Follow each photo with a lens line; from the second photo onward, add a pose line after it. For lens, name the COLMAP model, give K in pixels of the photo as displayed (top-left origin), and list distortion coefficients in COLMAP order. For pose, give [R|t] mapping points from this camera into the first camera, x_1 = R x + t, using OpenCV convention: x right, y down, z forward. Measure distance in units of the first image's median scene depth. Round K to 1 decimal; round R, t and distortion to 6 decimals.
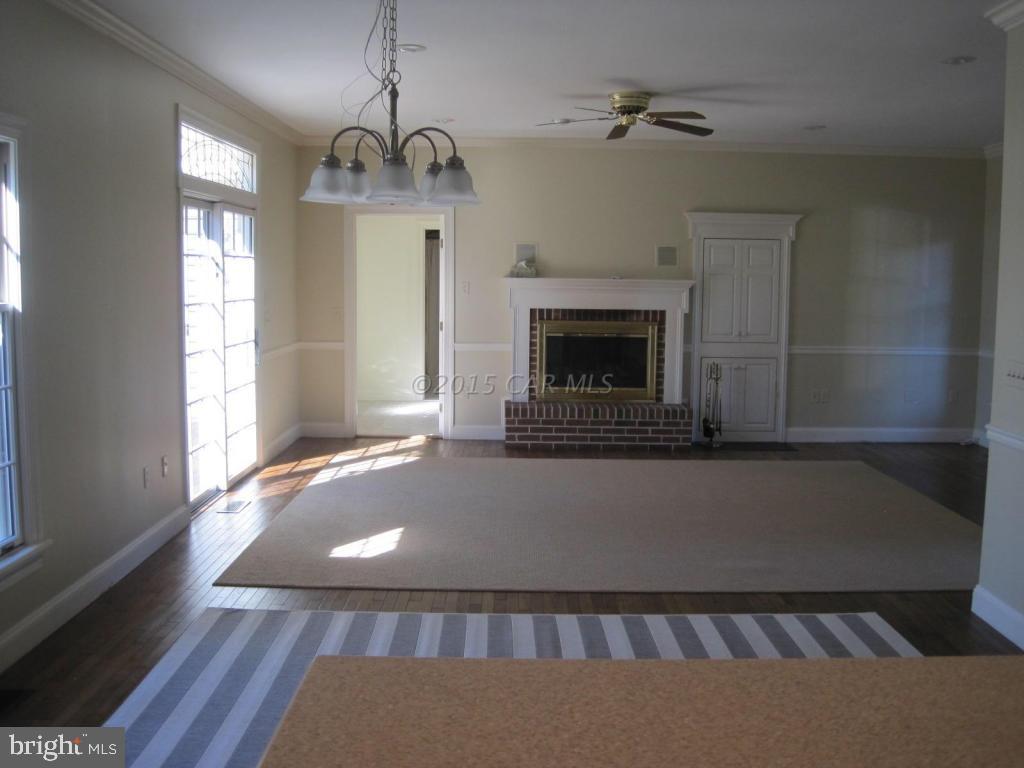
lens RADIAL K [[1058.3, 0, 512.0], [0, 1058.3, 384.0], [0, 0, 1]] dist [-0.174674, 0.122486]
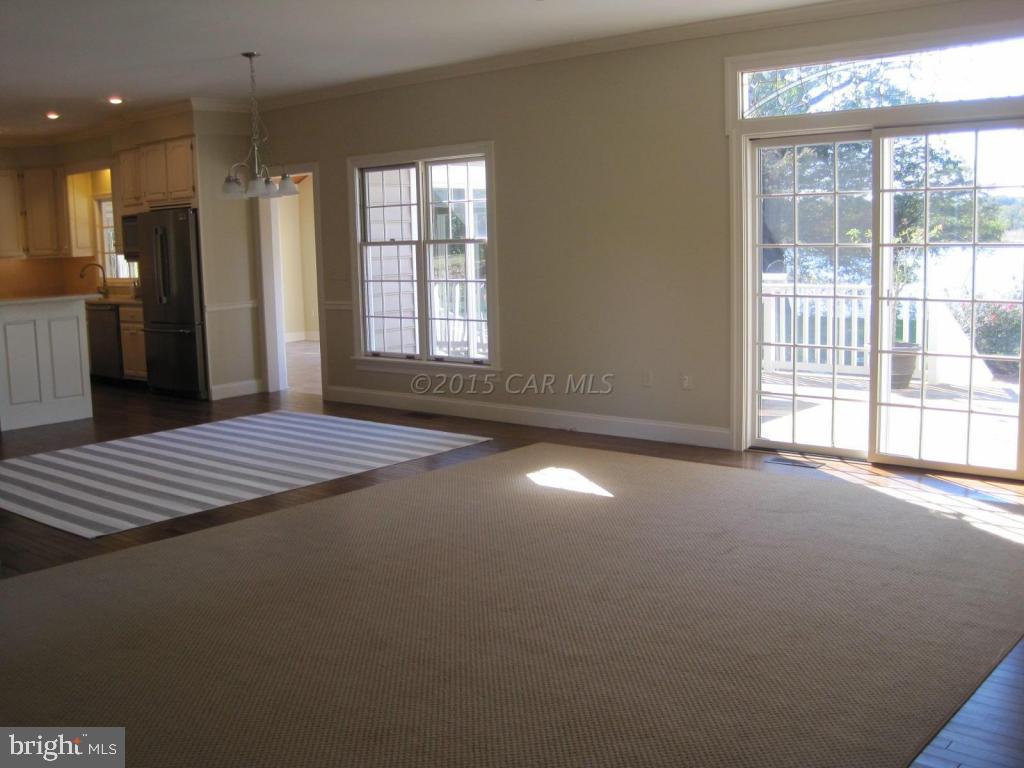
lens RADIAL K [[1058.3, 0, 512.0], [0, 1058.3, 384.0], [0, 0, 1]] dist [-0.174674, 0.122486]
pose [[-0.654868, 0.115049, -0.746935, 0.429106], [-0.056719, 0.978075, 0.200380, -0.090887], [0.753612, 0.173588, -0.633984, 1.007125]]
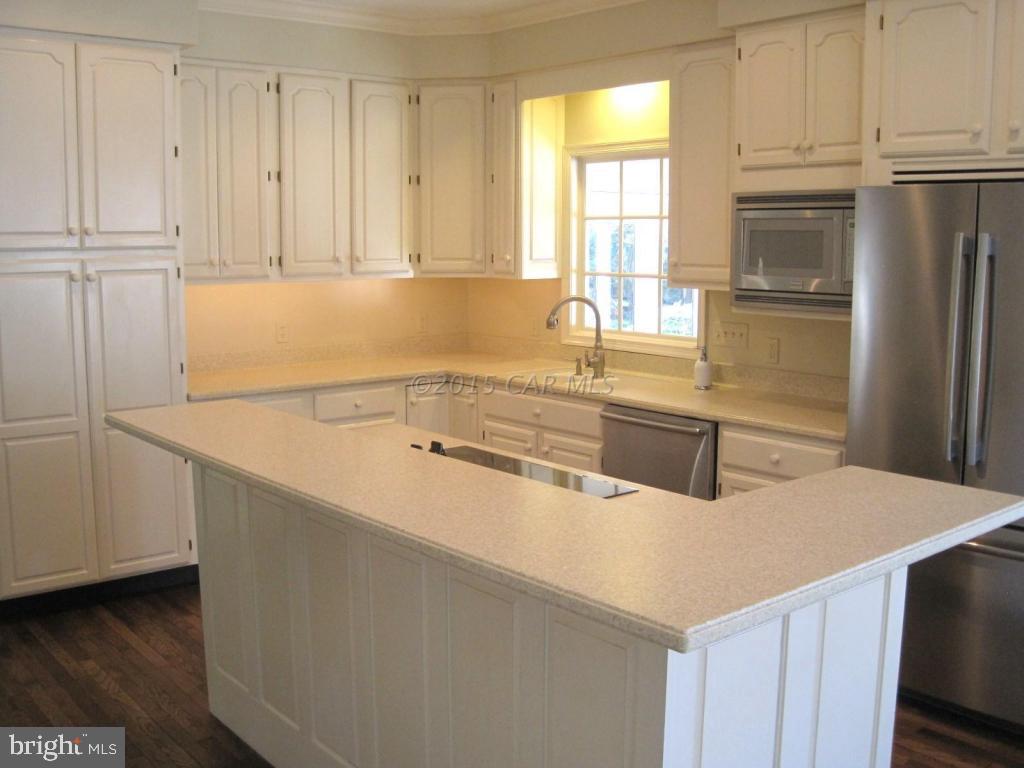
lens RADIAL K [[1058.3, 0, 512.0], [0, 1058.3, 384.0], [0, 0, 1]] dist [-0.174674, 0.122486]
pose [[-0.774349, 0.079739, -0.627714, 0.205005], [-0.073245, 0.974064, 0.214092, -0.029698], [0.628505, 0.211759, -0.748425, 0.229399]]
